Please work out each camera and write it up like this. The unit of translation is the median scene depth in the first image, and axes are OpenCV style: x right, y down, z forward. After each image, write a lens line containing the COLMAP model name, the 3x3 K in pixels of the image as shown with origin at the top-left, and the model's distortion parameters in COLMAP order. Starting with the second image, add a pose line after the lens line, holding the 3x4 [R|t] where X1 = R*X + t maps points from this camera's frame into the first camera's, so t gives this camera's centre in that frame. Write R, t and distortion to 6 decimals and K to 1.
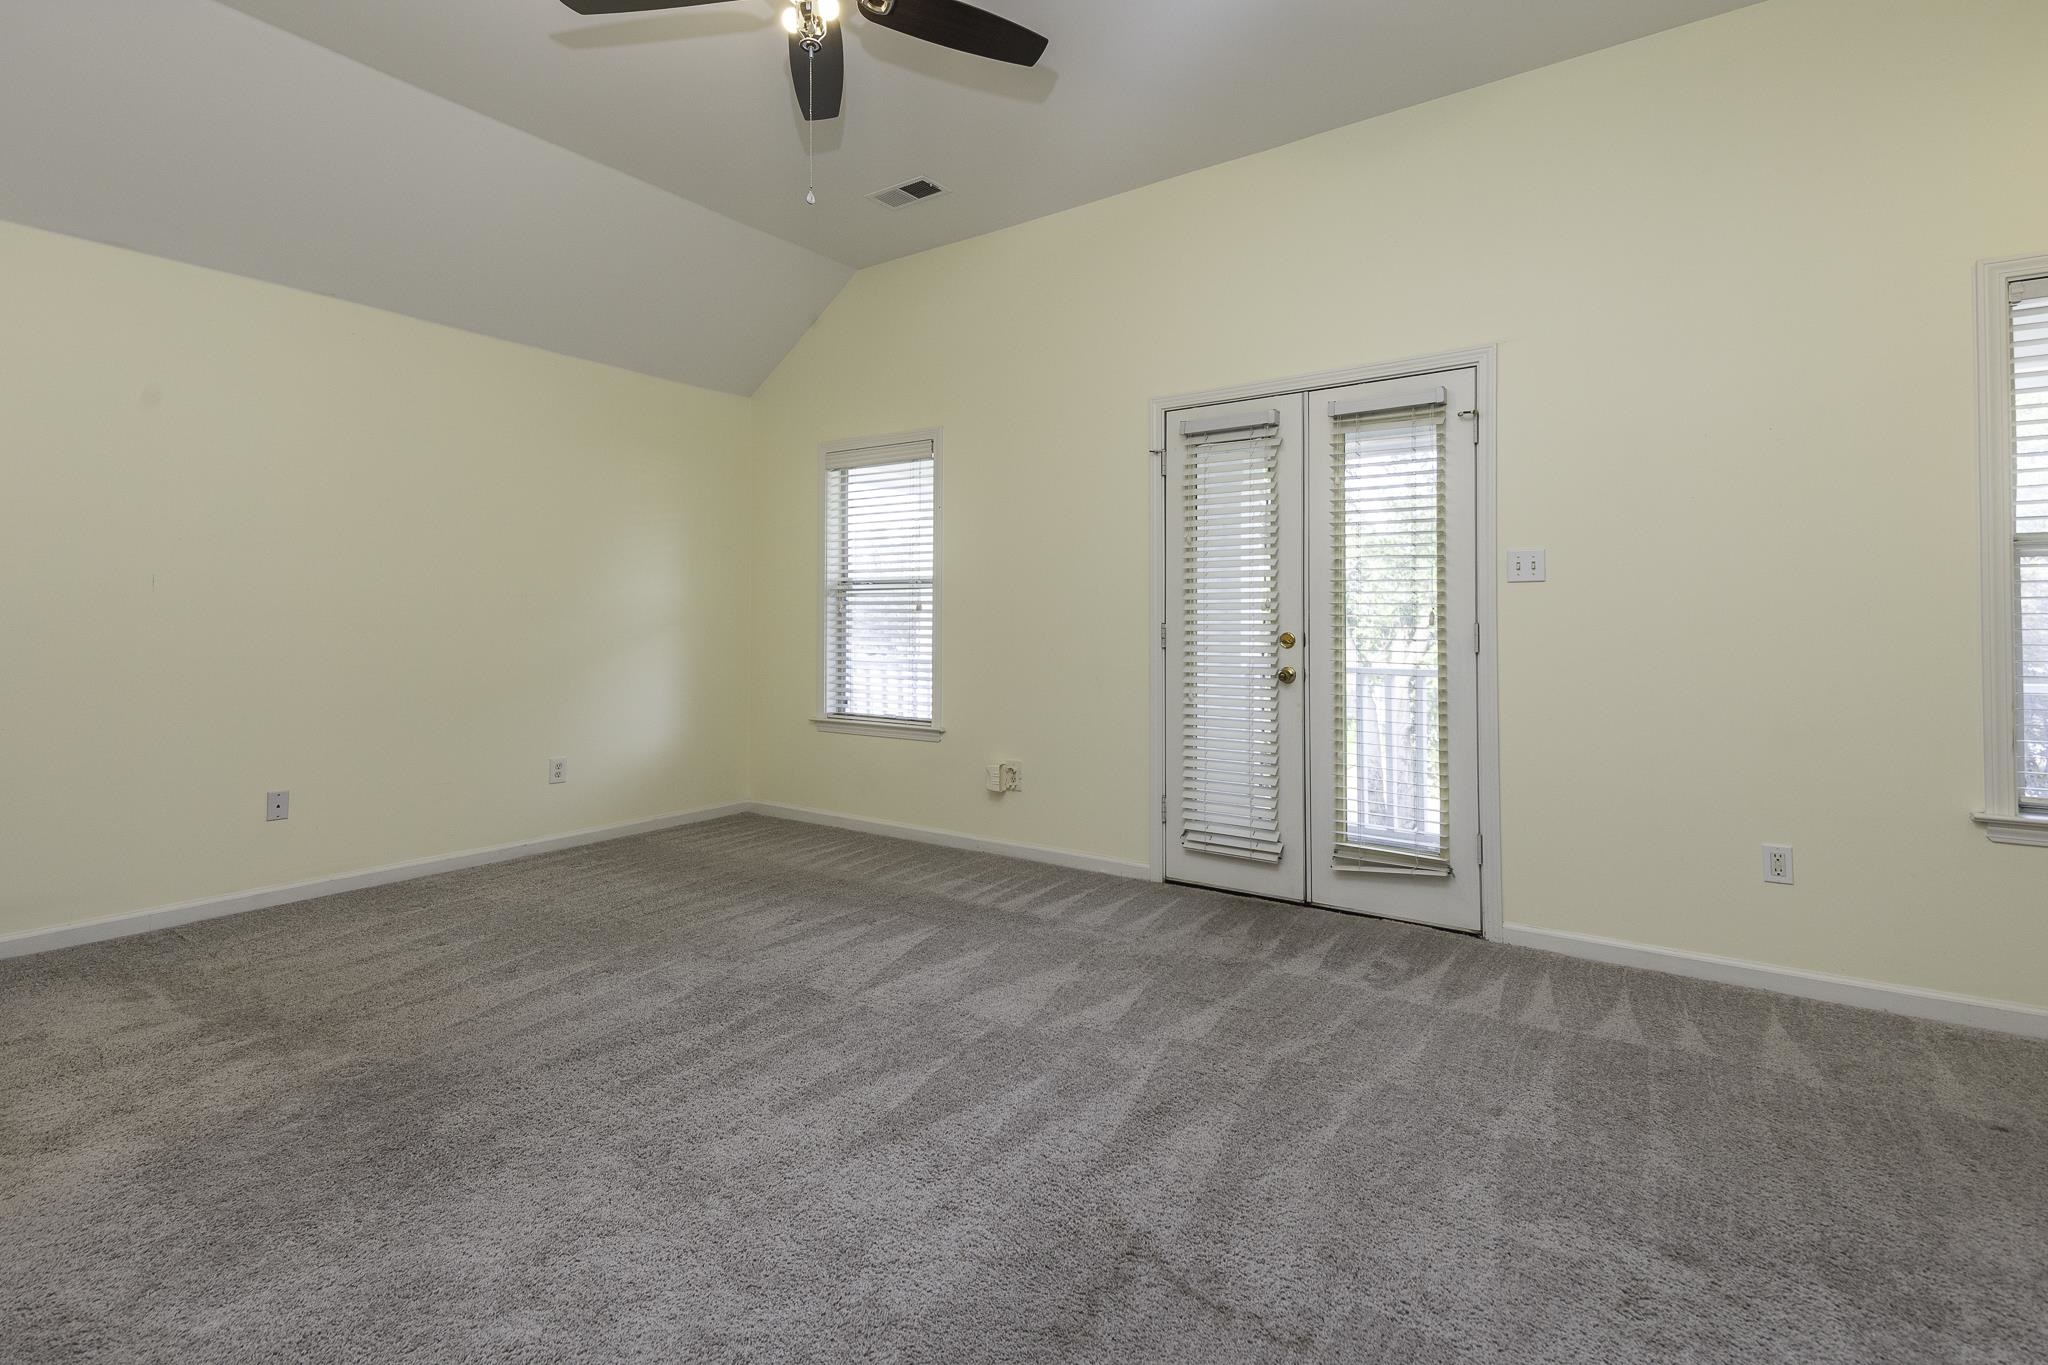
lens RADIAL K [[994.4, 0, 1050.7], [0, 994.4, 593.9], [0, 0, 1]] dist [0.046071, -0.016844]
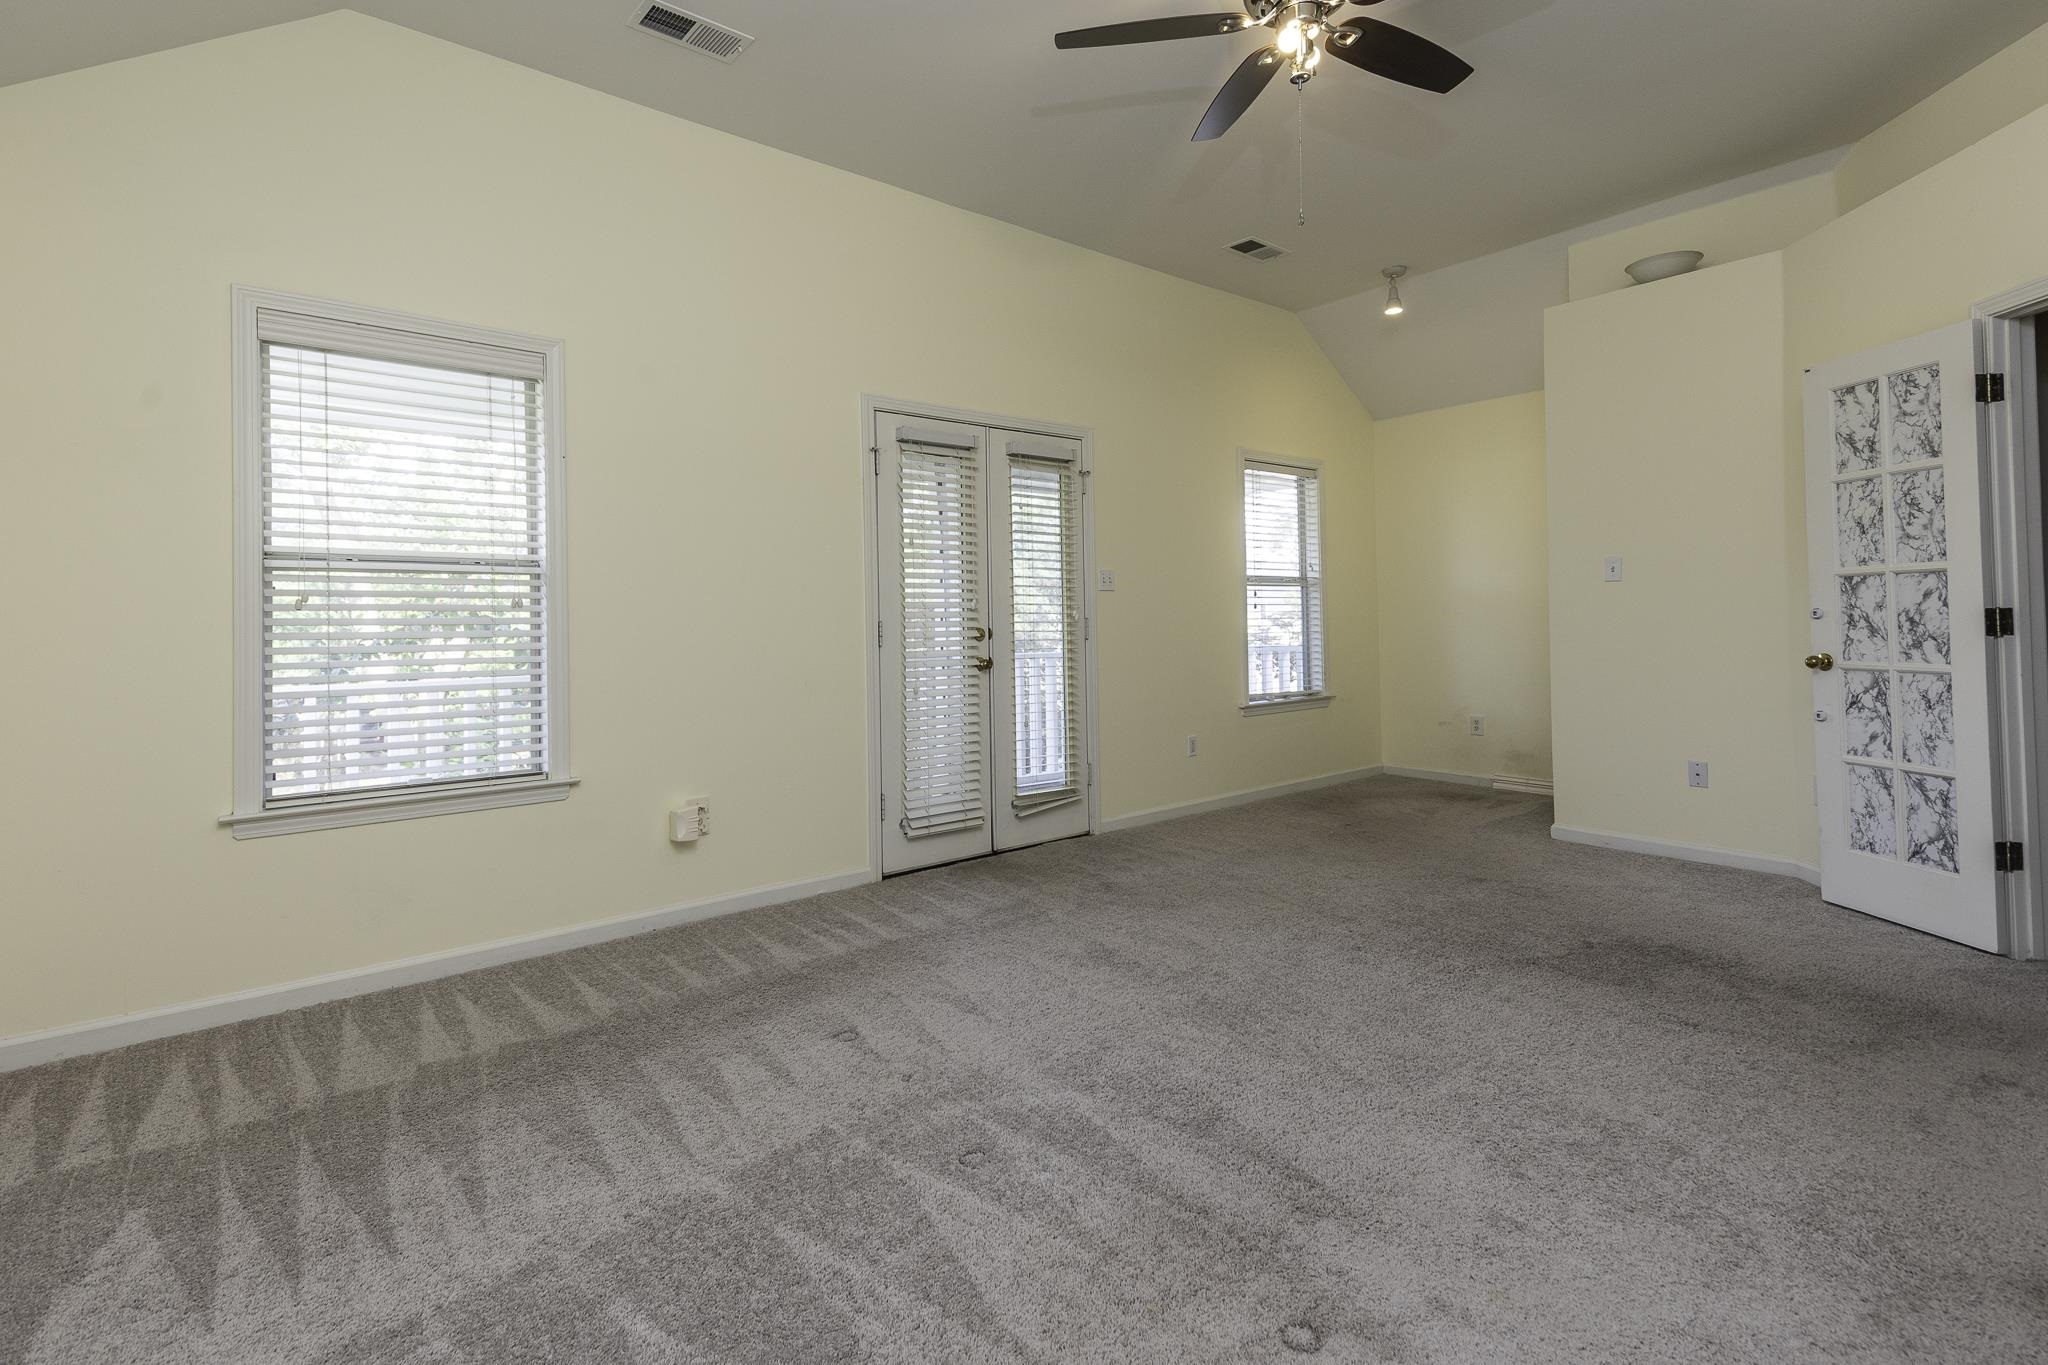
lens RADIAL K [[994.4, 0, 1050.7], [0, 994.4, 593.9], [0, 0, 1]] dist [0.046071, -0.016844]
pose [[0.243052, 0.022975, 0.969741, -0.888445], [-0.013108, 0.999706, -0.020399, 0.021953], [-0.969925, -0.007753, 0.243282, 0.638828]]
